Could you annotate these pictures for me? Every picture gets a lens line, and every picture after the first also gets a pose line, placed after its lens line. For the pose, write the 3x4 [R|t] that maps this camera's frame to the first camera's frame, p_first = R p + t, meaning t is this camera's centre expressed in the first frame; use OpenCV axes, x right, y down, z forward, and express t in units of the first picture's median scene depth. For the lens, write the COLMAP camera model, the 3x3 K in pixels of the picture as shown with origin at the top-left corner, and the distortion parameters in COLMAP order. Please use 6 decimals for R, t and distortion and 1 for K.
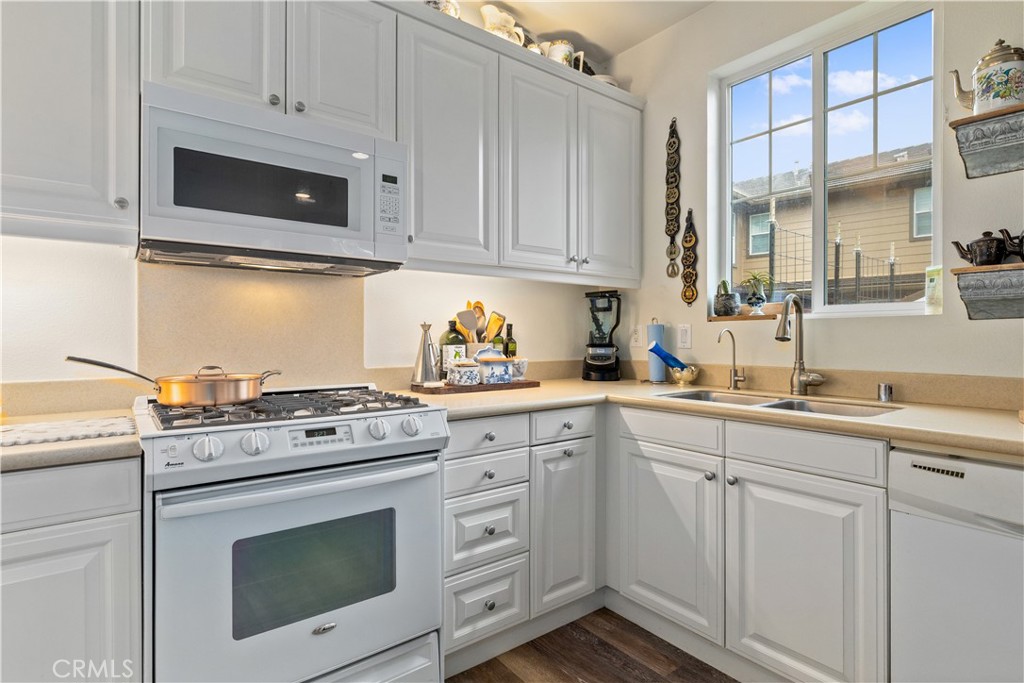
lens RADIAL K [[509.4, 0, 511.1], [0, 509.4, 336.4], [0, 0, 1]] dist [-0.004563, 0.000625]
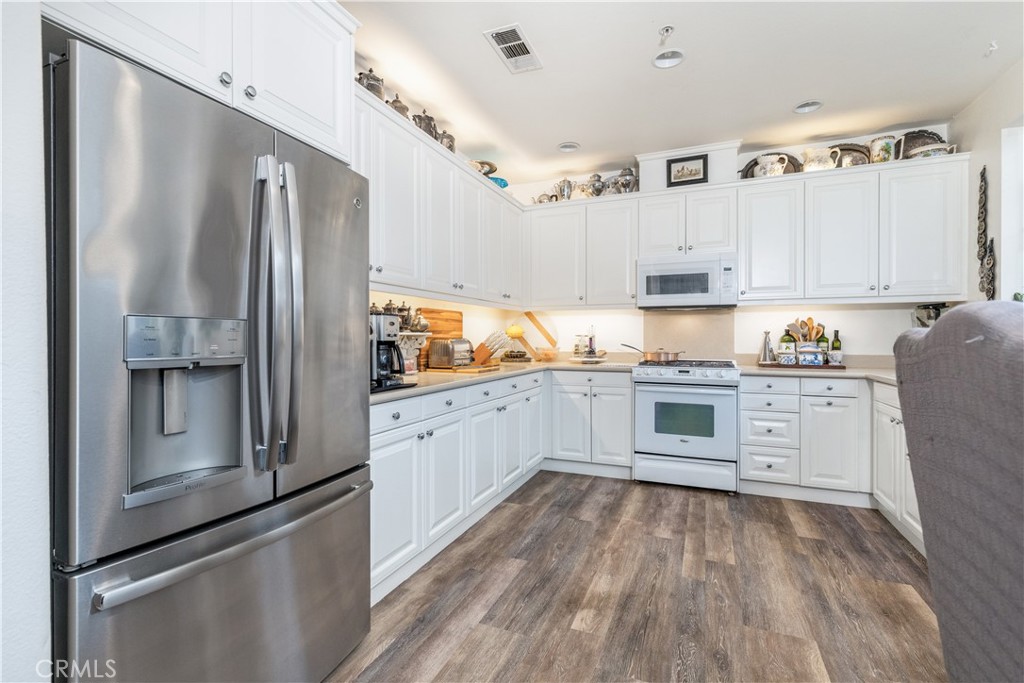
lens RADIAL K [[455.3, 0, 514.1], [0, 455.3, 339.4], [0, 0, 1]] dist [0.000067, -0.000015]
pose [[0.500665, 0.005262, -0.865625, 0.934049], [-0.000790, 0.999984, 0.005622, -0.003714], [0.865641, -0.002131, 0.500661, -0.755713]]
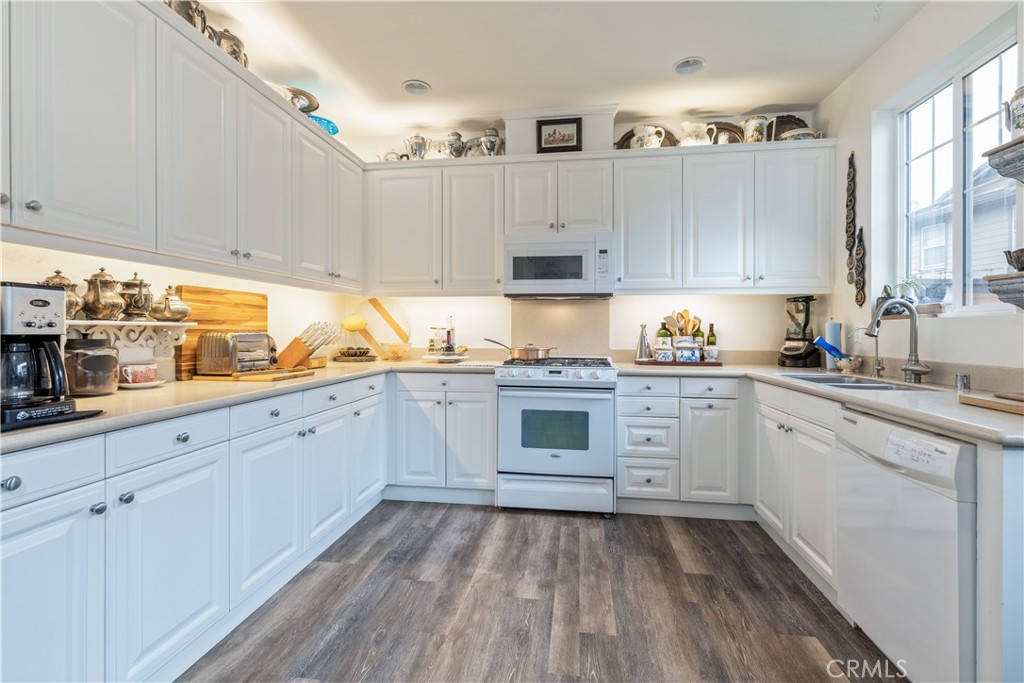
lens RADIAL K [[455.3, 0, 511.3], [0, 455.3, 331.2], [0, 0, 1]] dist [0.000067, -0.000015]
pose [[0.700563, 0.003495, -0.713582, 0.683630], [-0.004059, 0.999991, 0.000913, -0.001674], [0.713579, 0.002257, 0.700571, -0.430723]]
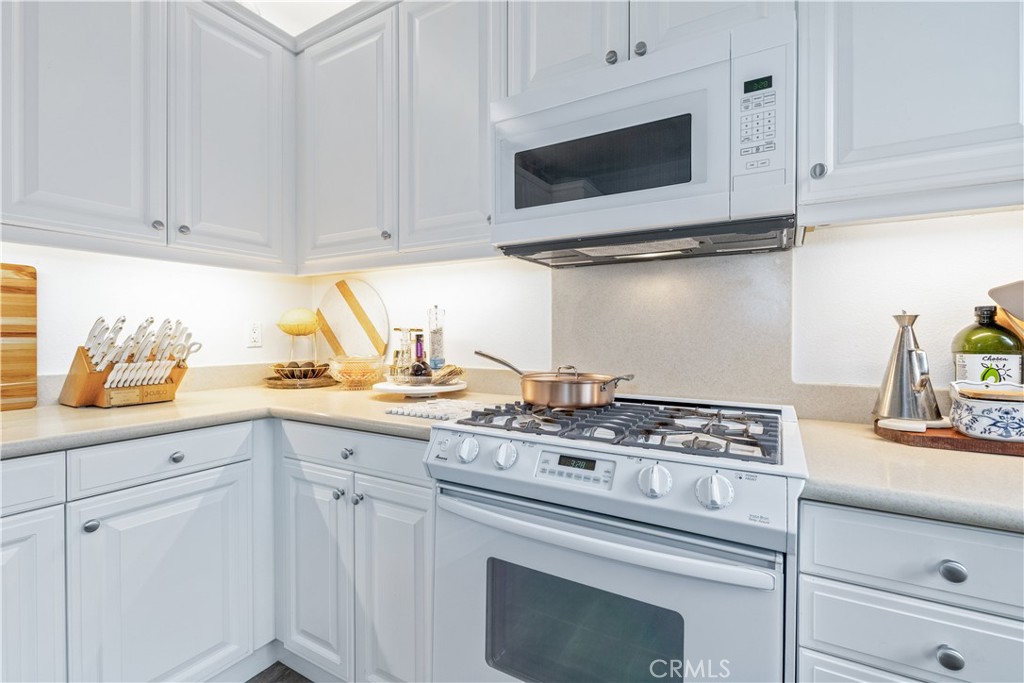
lens RADIAL K [[455.3, 0, 517.8], [0, 455.3, 340.6], [0, 0, 1]] dist [0.000067, -0.000015]
pose [[0.385606, 0.012604, -0.922578, 0.148143], [-0.003943, 0.999920, 0.012012, -0.000027], [0.922655, -0.000994, 0.385624, 0.455763]]
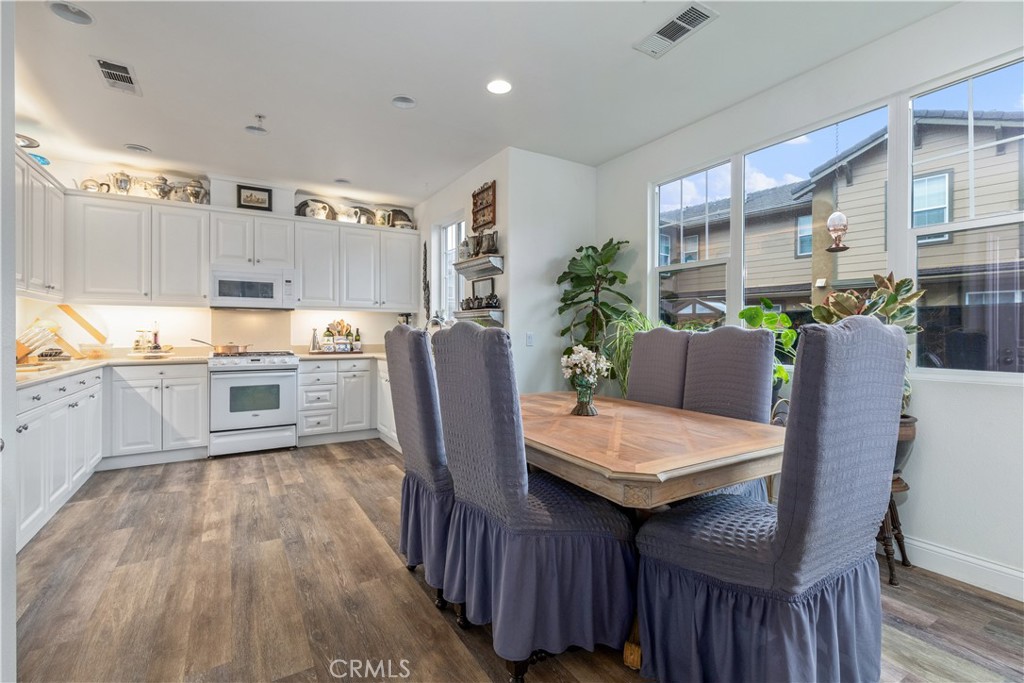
lens RADIAL K [[455.3, 0, 496.8], [0, 455.3, 331.3], [0, 0, 1]] dist [0.000067, -0.000015]
pose [[0.992635, 0.000456, -0.121146, 1.176604], [-0.000932, 0.999992, -0.003874, -0.003250], [0.121143, 0.003958, 0.992627, -1.368055]]
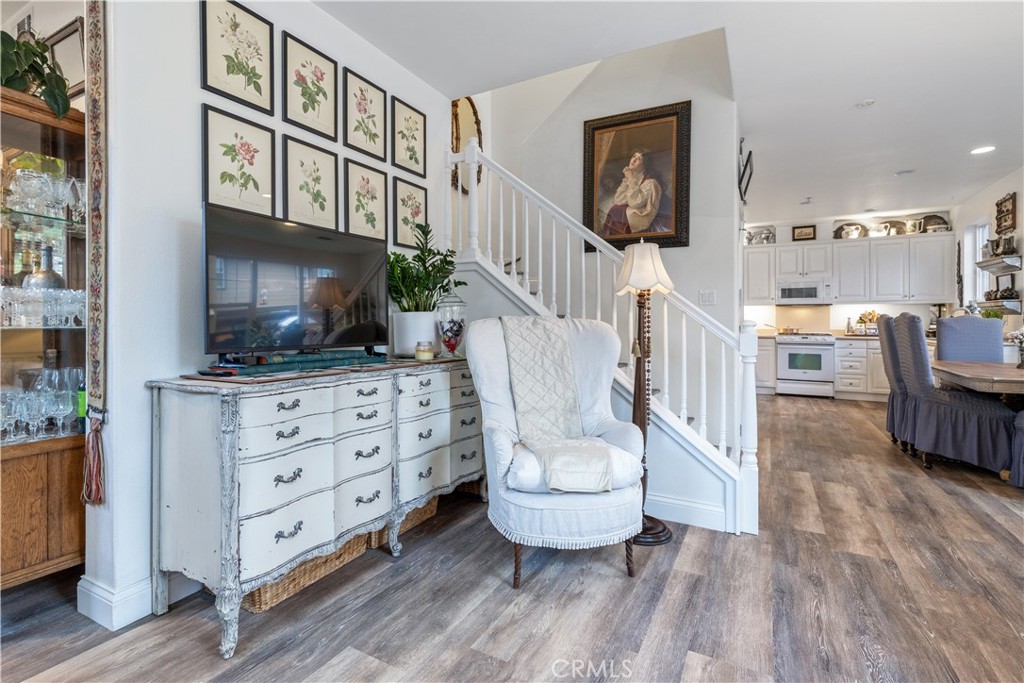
lens RADIAL K [[455.3, 0, 517.6], [0, 455.3, 322.9], [0, 0, 1]] dist [0.000067, -0.000015]
pose [[0.398324, 0.000475, -0.917245, 2.083132], [-0.002773, 0.999996, -0.000687, 0.024858], [0.917241, 0.002817, 0.398323, -2.743329]]
